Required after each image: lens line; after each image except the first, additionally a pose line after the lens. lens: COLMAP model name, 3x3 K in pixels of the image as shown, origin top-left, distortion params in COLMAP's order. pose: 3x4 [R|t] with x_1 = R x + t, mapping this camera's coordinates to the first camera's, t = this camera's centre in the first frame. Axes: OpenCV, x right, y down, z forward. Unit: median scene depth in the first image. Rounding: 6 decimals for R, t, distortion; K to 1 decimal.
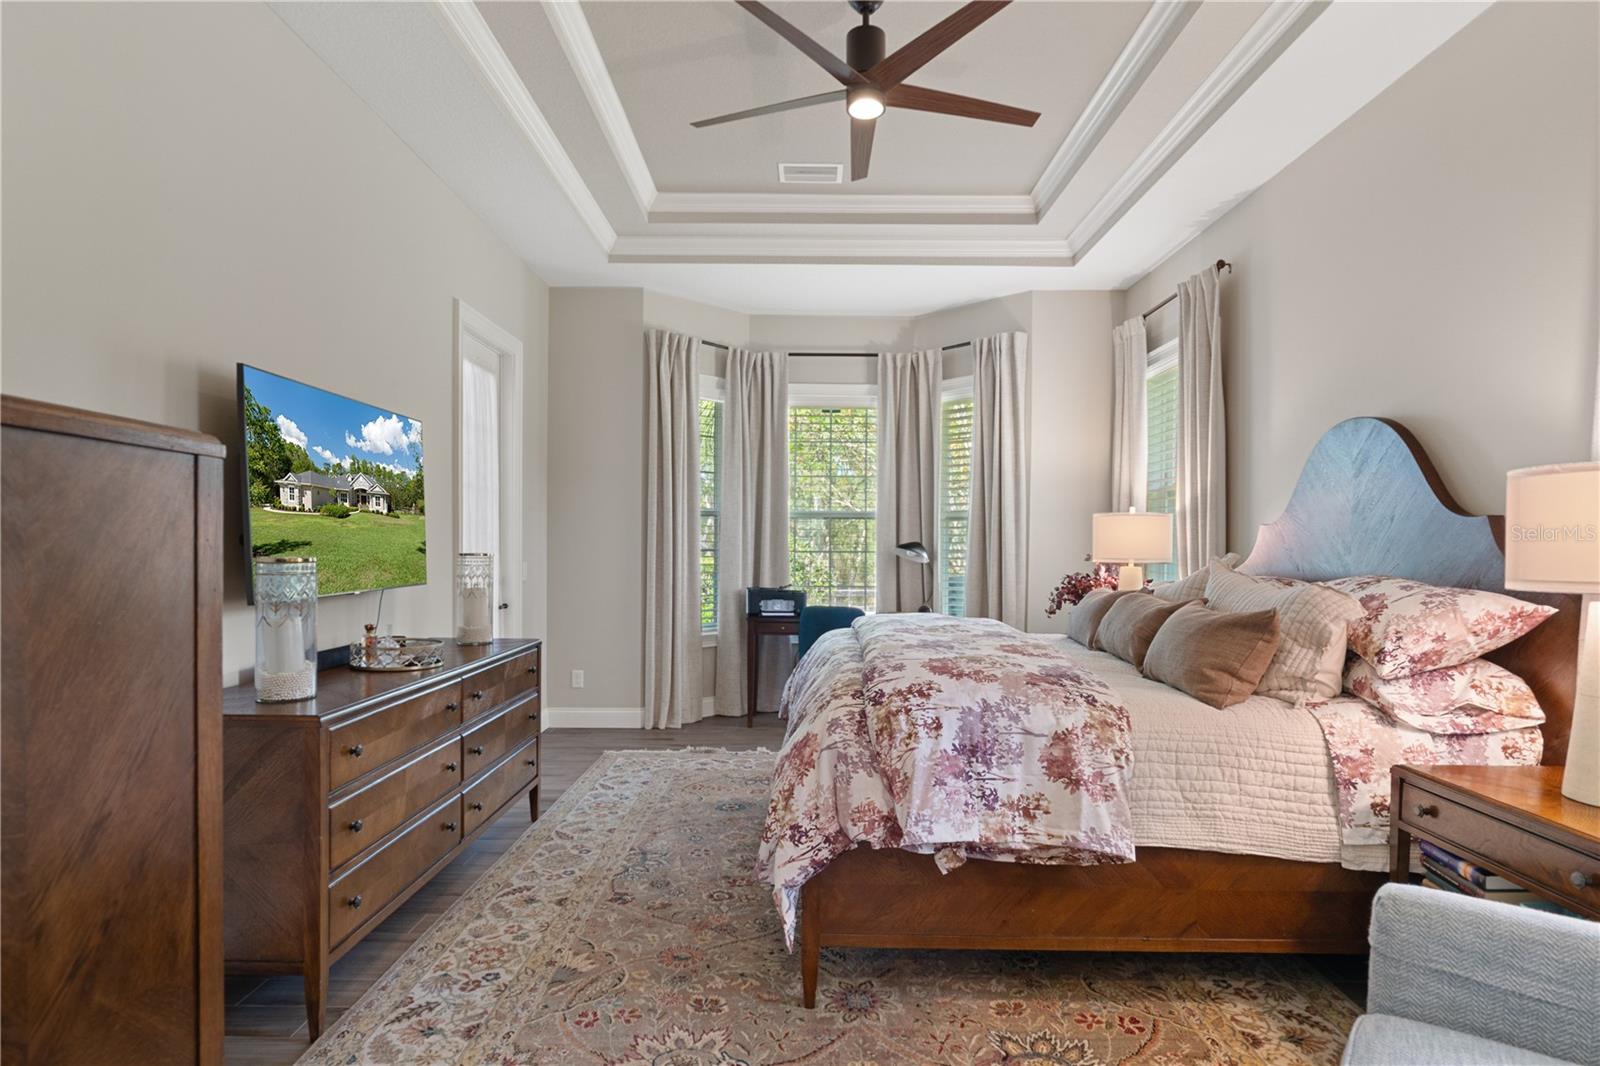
lens RADIAL K [[893.3, 0, 804.7], [0, 893.3, 540.0], [0, 0, 1]] dist [0.004129, -0.003356]
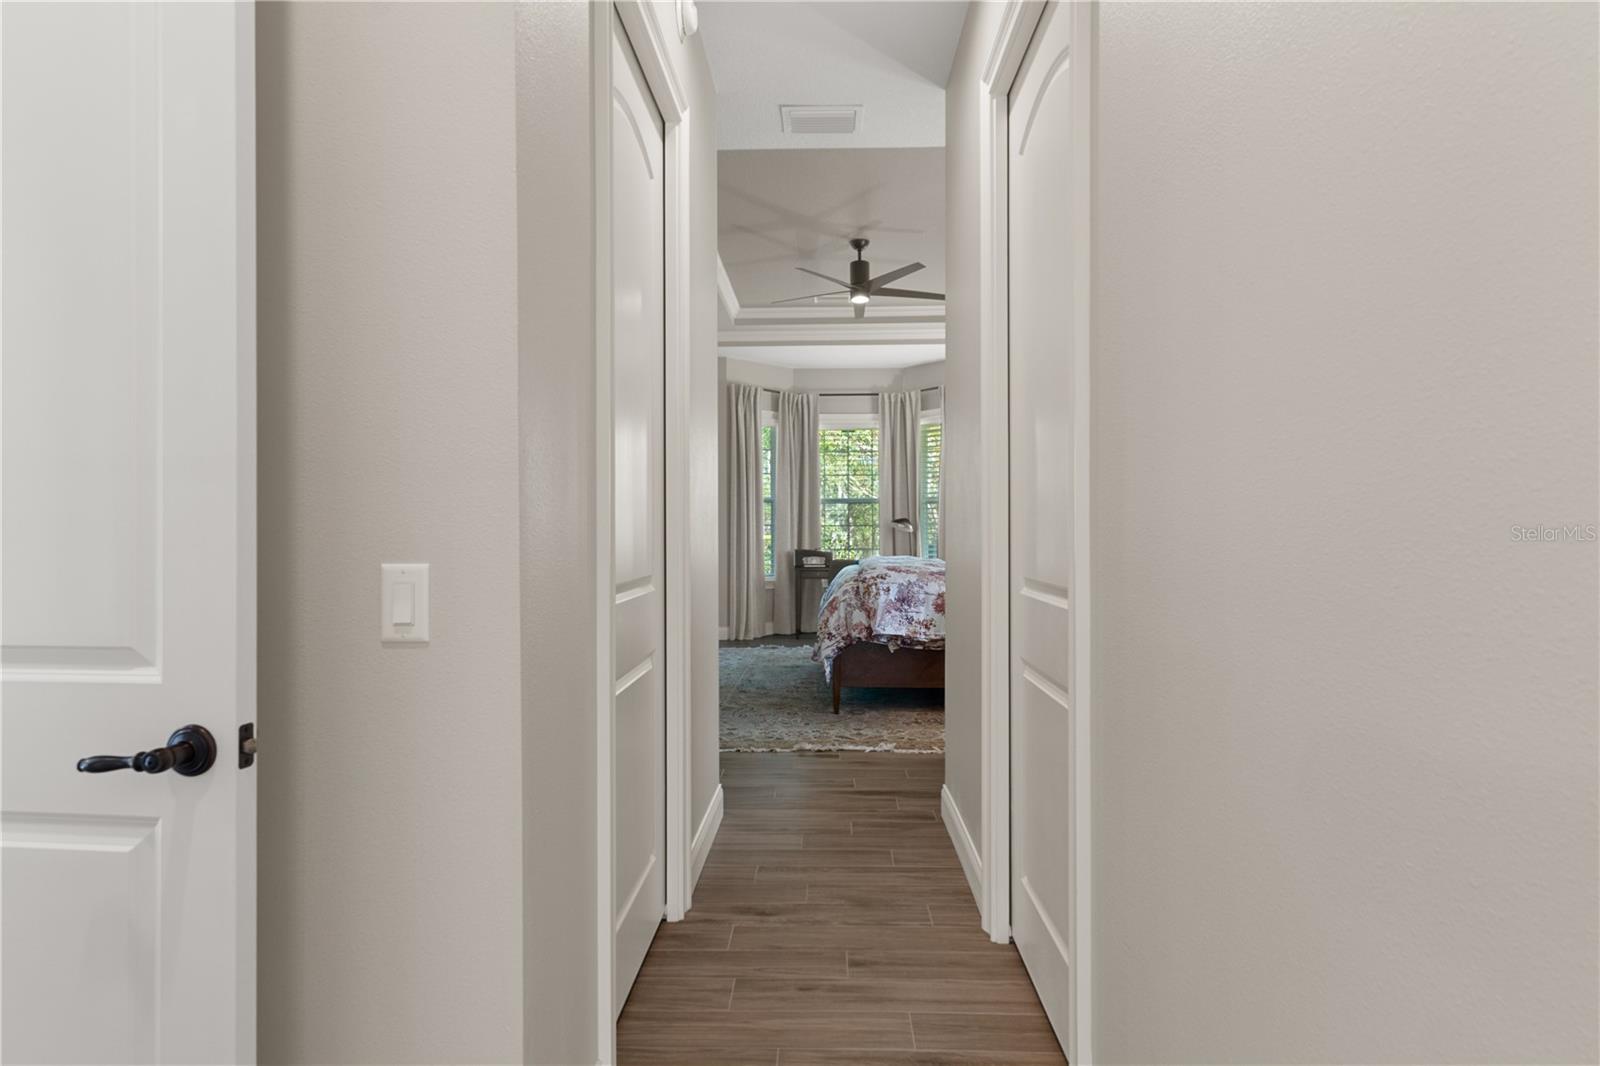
lens RADIAL K [[839.9, 0, 804.7], [0, 839.9, 530.3], [0, 0, 1]] dist [0.001876, -0.000668]
pose [[0.999463, -0.011088, -0.030840, -0.002226], [0.011368, 0.999896, 0.008890, 0.010520], [0.030738, -0.009236, 0.999485, -0.554402]]
